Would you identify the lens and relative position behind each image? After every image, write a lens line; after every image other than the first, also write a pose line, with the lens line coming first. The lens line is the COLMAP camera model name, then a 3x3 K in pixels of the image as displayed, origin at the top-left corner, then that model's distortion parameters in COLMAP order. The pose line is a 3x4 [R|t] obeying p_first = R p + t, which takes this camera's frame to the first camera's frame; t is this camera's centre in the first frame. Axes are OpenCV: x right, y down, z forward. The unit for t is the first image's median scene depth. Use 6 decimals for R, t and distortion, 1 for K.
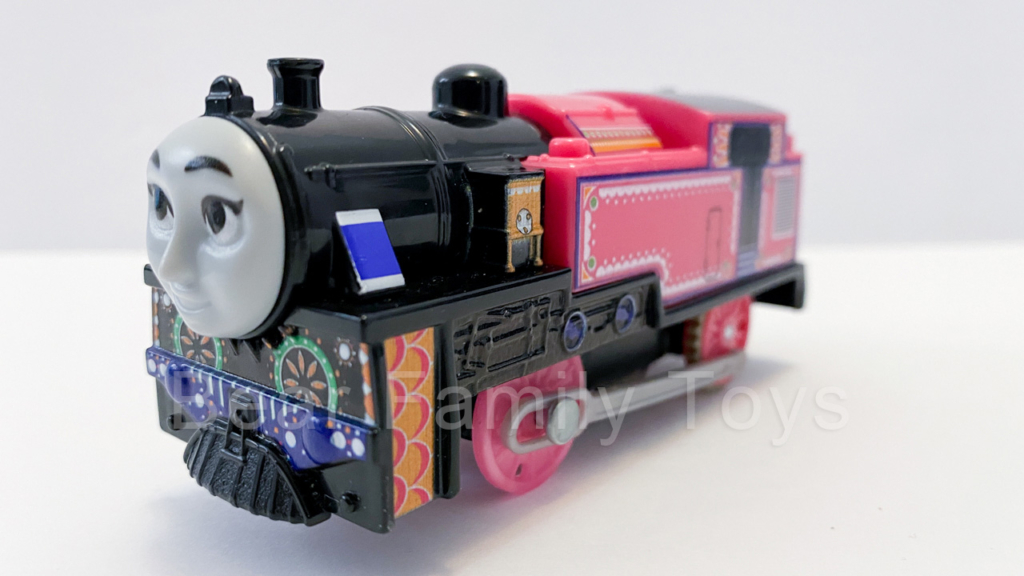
lens RADIAL K [[845.8, 0, 512.0], [0, 845.8, 288.0], [0, 0, 1]] dist [0.003676, -0.002025]
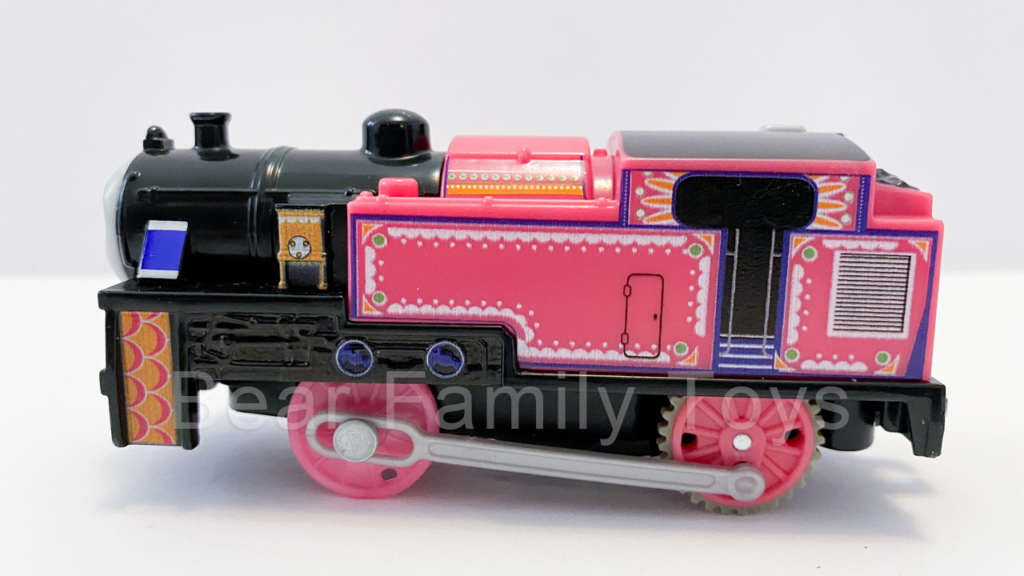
lens RADIAL K [[825.2, 0, 512.2], [0, 825.2, 310.1], [0, 0, 1]] dist [-0.002050, -0.002125]
pose [[0.582103, 0.161130, -0.796990, 1.013599], [-0.177349, 0.981730, 0.068948, -0.115120], [0.793538, 0.101210, 0.600044, 0.530200]]
